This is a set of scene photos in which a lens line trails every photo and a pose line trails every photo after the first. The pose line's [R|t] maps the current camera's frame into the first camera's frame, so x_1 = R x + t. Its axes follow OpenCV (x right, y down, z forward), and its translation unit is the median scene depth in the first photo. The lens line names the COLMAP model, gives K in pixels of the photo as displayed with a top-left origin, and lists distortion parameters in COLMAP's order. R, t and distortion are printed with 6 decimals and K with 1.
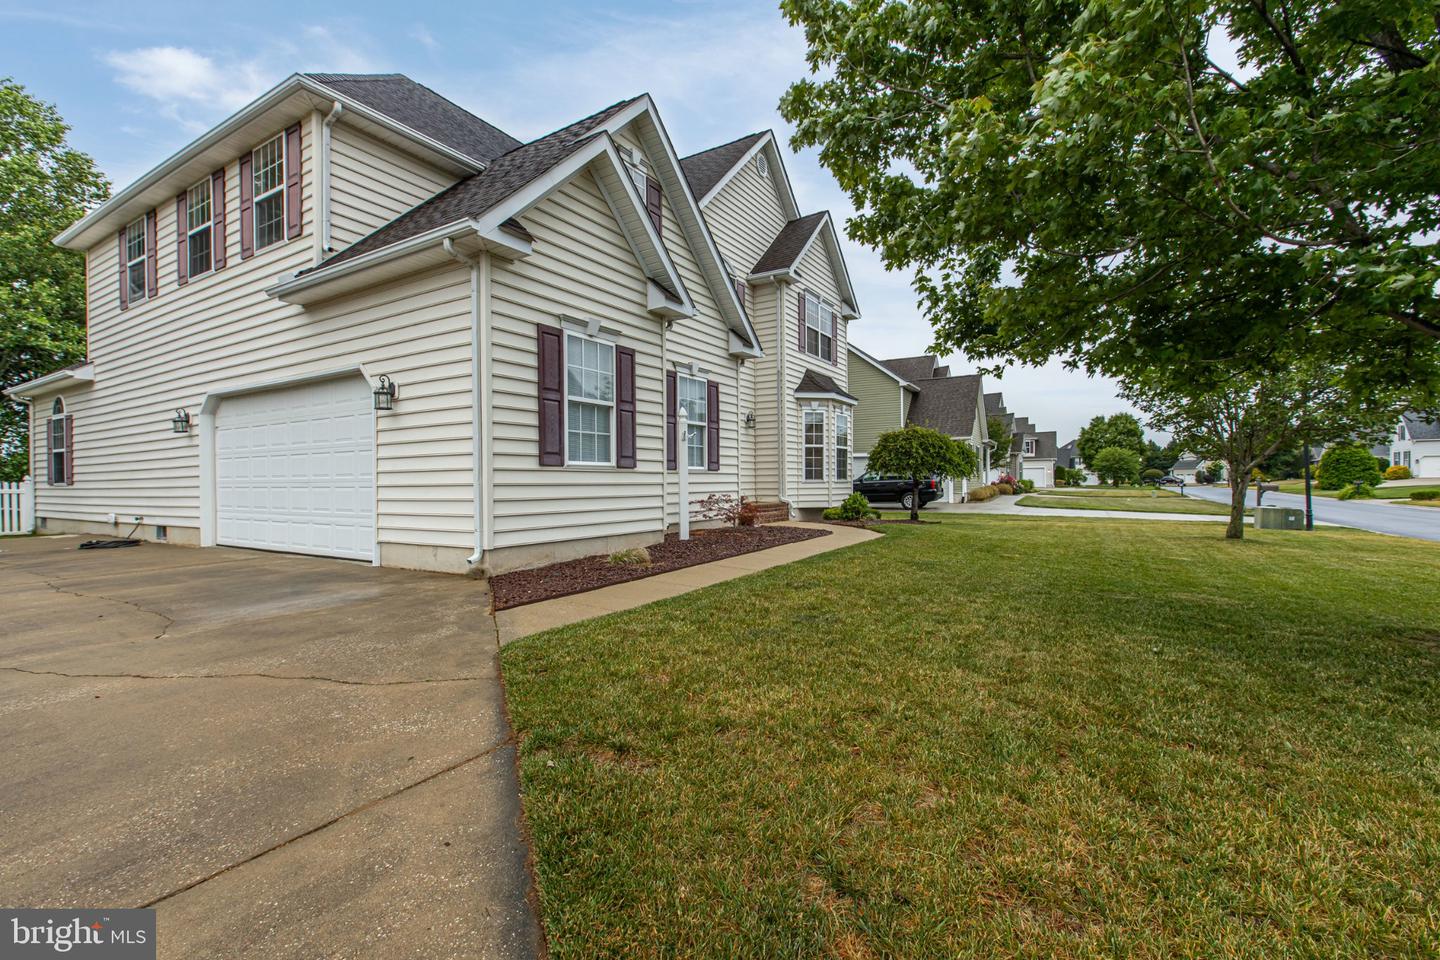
lens RADIAL K [[628.2, 0, 716.0], [0, 628.2, 486.9], [0, 0, 1]] dist [0.002681, -0.000339]
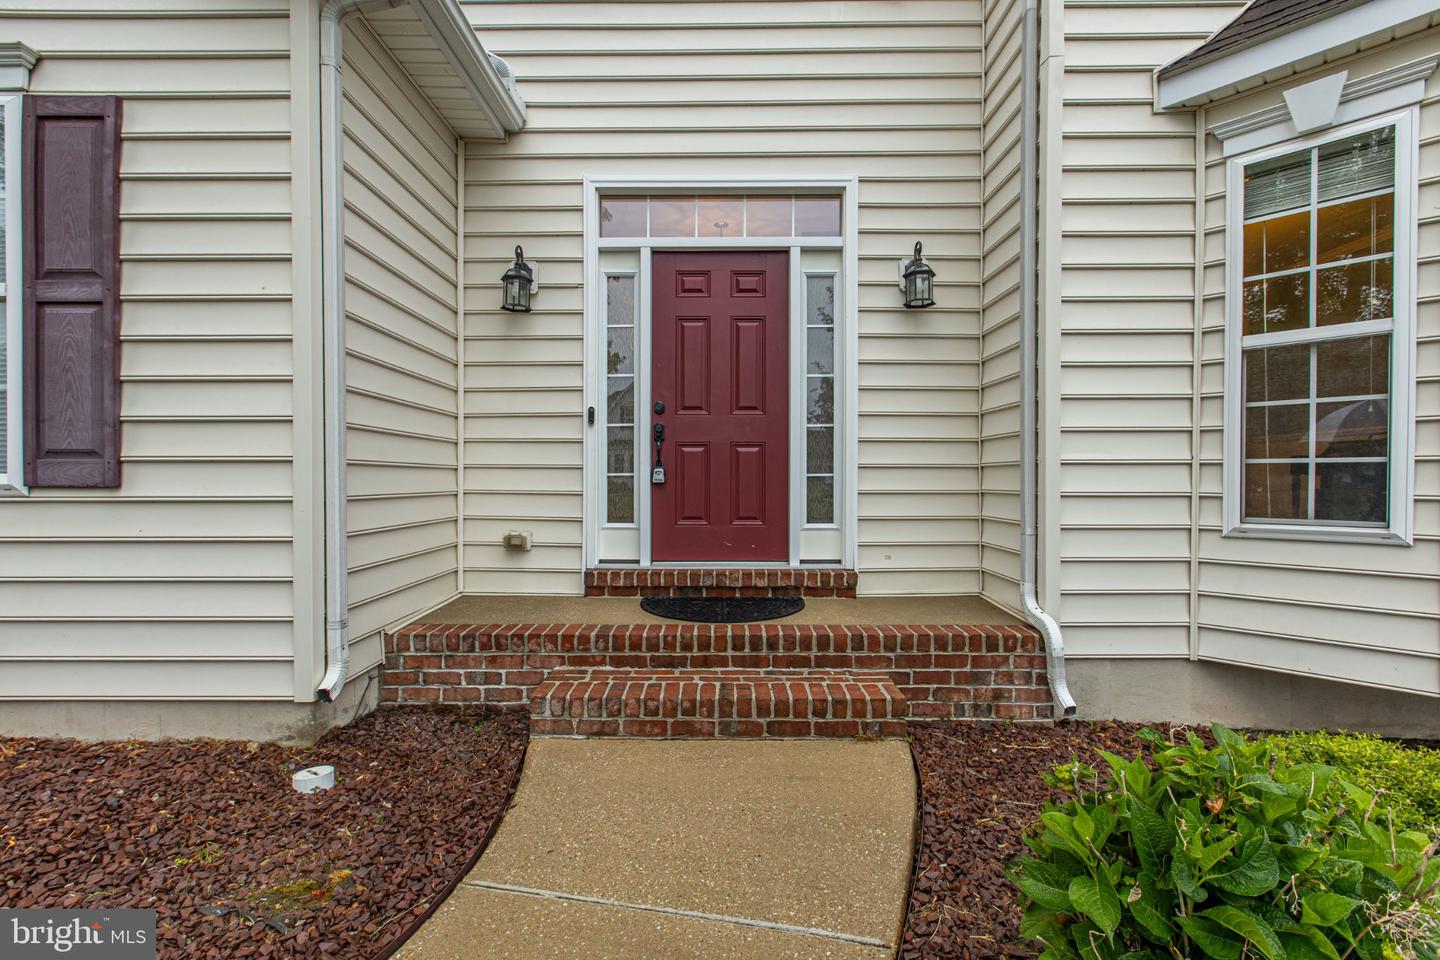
lens RADIAL K [[628.2, 0, 716.0], [0, 628.2, 486.9], [0, 0, 1]] dist [0.002681, -0.000339]
pose [[0.522155, 0.015043, -0.852718, 0.363548], [-0.009137, 0.999886, 0.012045, -0.036634], [0.852802, 0.001502, 0.522233, 1.252111]]
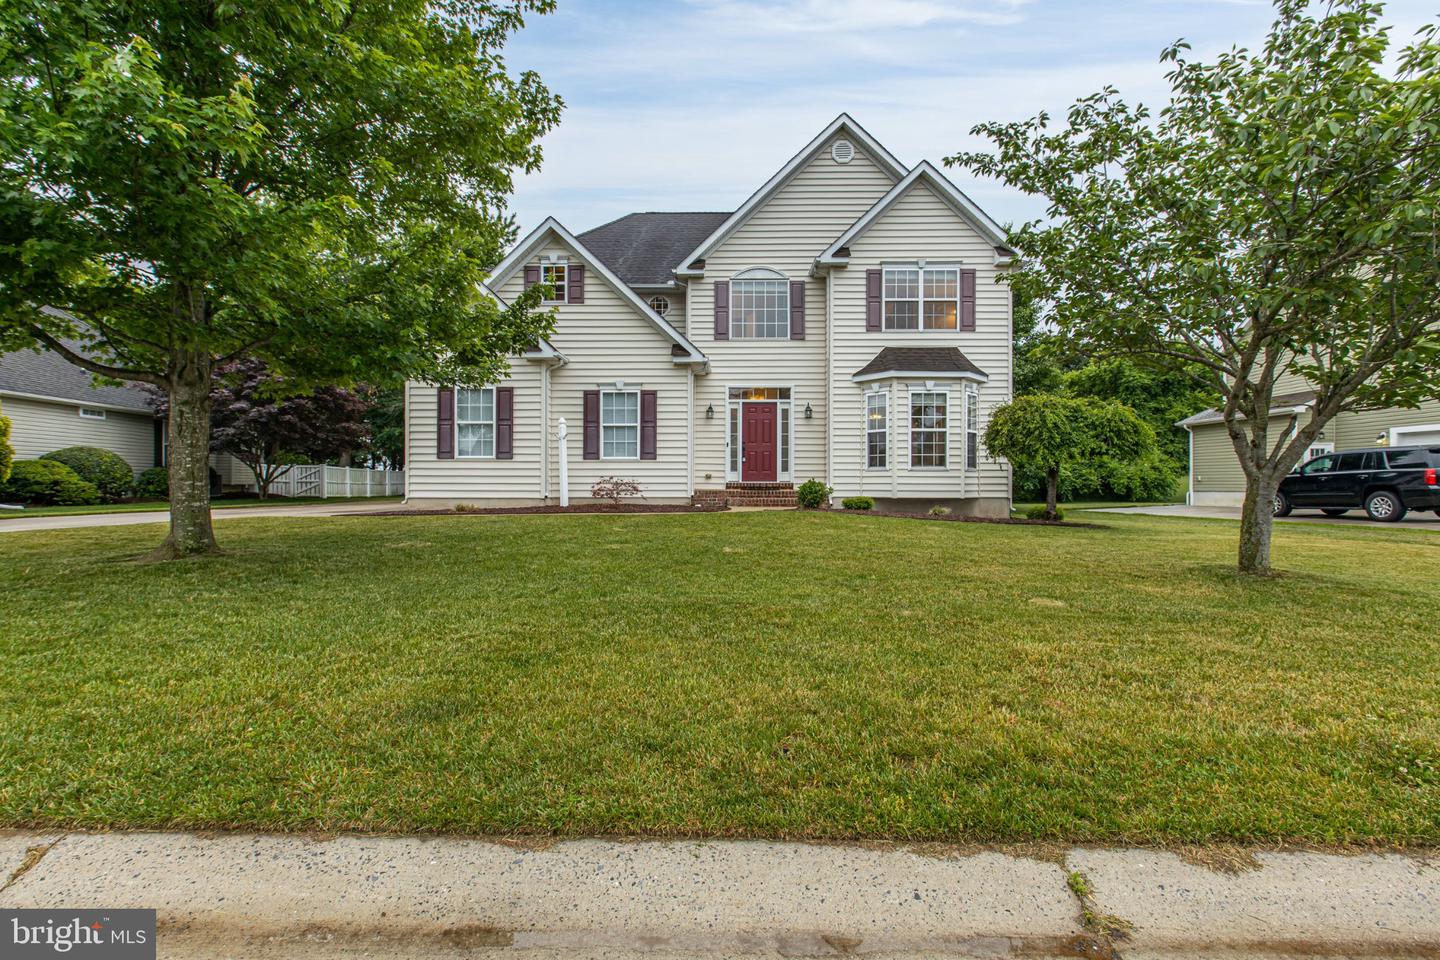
lens RADIAL K [[628.2, 0, 716.0], [0, 628.2, 486.9], [0, 0, 1]] dist [0.002681, -0.000339]
pose [[0.520475, 0.010782, -0.853809, 1.356218], [-0.011132, 0.999921, 0.005841, 0.024369], [0.853804, 0.006464, 0.520554, 0.518894]]
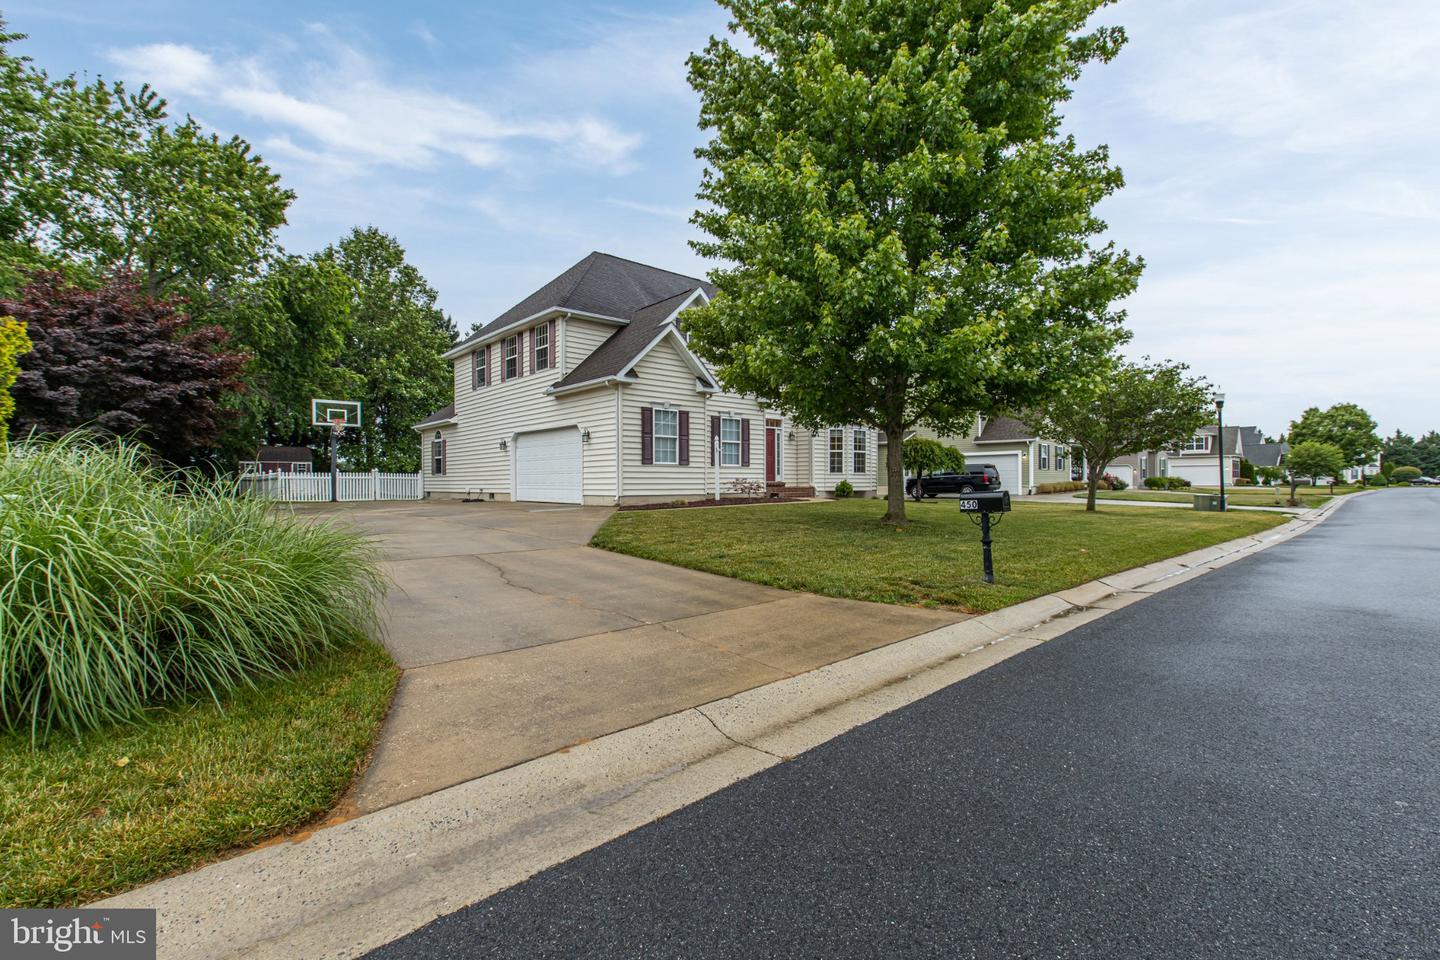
lens RADIAL K [[628.2, 0, 716.0], [0, 628.2, 486.9], [0, 0, 1]] dist [0.002681, -0.000339]
pose [[0.960298, 0.006857, -0.278891, 0.500999], [-0.006376, 0.999976, 0.002632, 0.034513], [0.278902, -0.000749, 0.960319, -0.942171]]
